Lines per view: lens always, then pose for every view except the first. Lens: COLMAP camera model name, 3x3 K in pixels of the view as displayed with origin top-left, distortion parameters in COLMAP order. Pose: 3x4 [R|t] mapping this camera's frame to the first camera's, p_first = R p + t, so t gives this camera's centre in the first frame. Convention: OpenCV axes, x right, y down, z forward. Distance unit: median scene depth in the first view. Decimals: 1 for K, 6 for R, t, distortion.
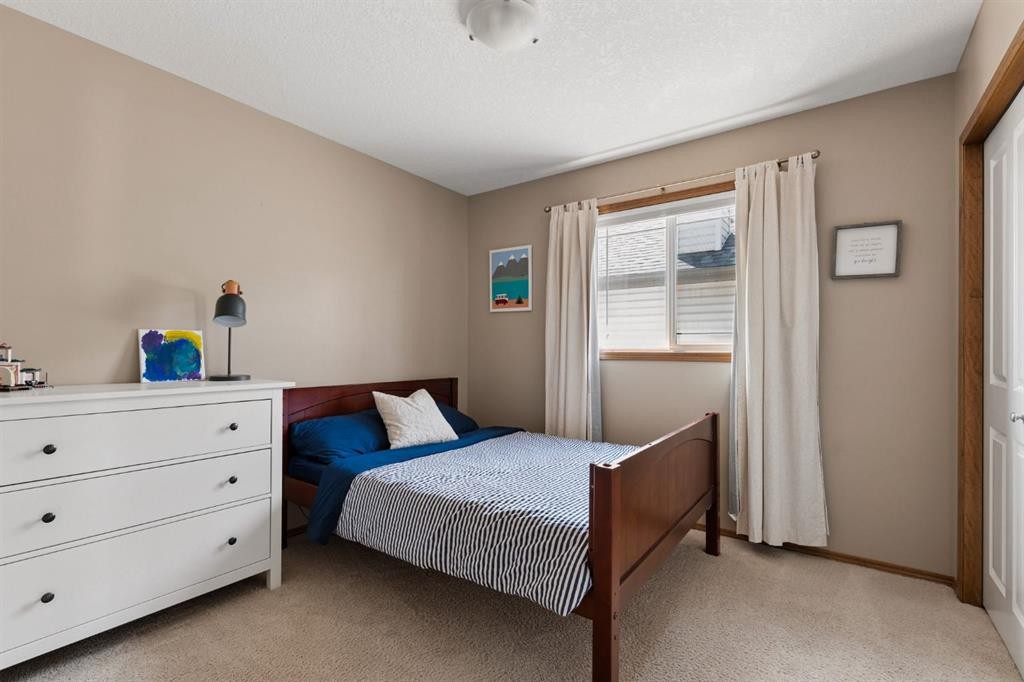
lens RADIAL K [[466.1, 0, 513.1], [0, 466.1, 346.5], [0, 0, 1]] dist [0.001914, -0.000151]
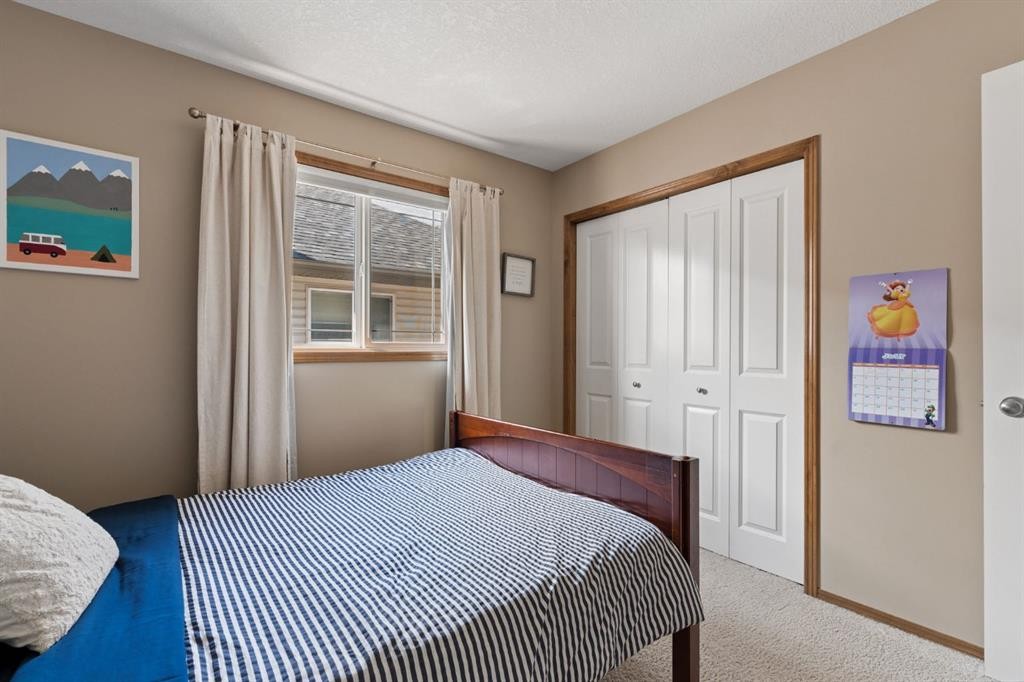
lens RADIAL K [[466.1, 0, 513.6], [0, 466.1, 343.3], [0, 0, 1]] dist [0.001914, -0.000151]
pose [[0.271066, 0.004466, 0.962550, -0.367040], [-0.006972, 0.999972, -0.002676, -0.002784], [-0.962535, -0.005986, 0.271090, 0.426825]]
